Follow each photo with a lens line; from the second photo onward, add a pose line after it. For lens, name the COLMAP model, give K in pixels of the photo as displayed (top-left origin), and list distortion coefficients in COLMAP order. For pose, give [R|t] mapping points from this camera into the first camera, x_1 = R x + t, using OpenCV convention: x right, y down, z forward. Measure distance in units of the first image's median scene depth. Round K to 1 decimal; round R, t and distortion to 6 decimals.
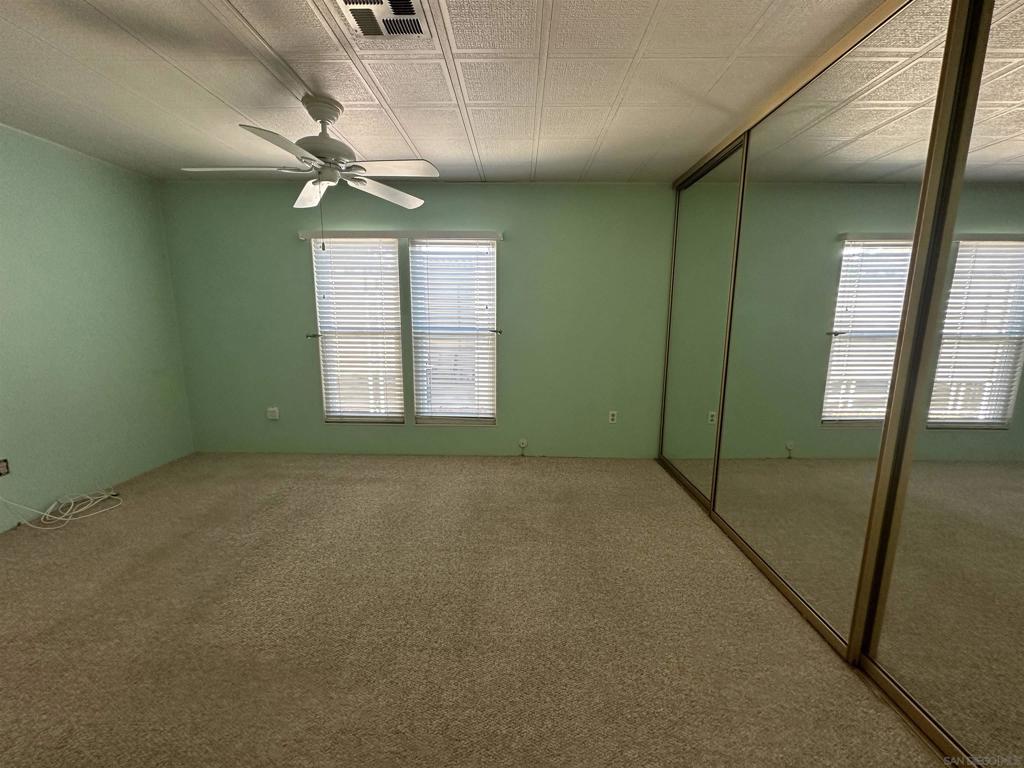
lens RADIAL K [[407.3, 0, 514.5], [0, 407.3, 382.8], [0, 0, 1]] dist [-0.001314, -0.000104]
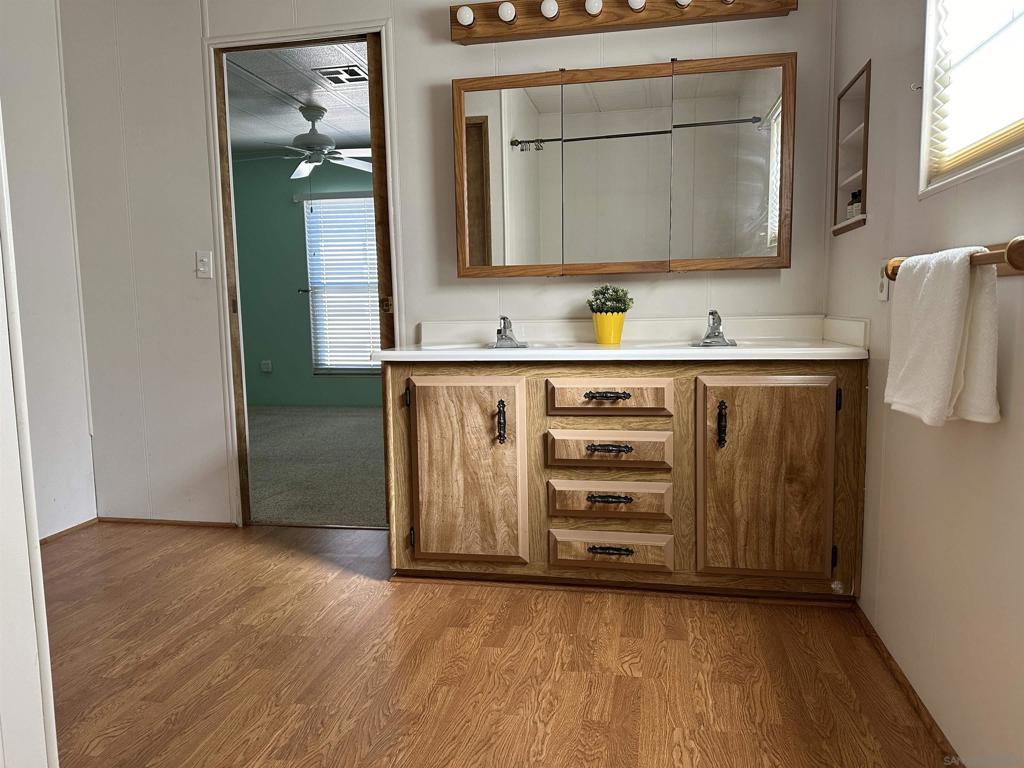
lens RADIAL K [[720.8, 0, 526.3], [0, 720.8, 385.7], [0, 0, 1]] dist [0.104740, -0.119557]
pose [[0.987107, -0.006565, -0.159924, 0.562059], [-0.002913, 0.998256, -0.058963, 0.358673], [0.160032, 0.058669, 0.985367, -1.132301]]
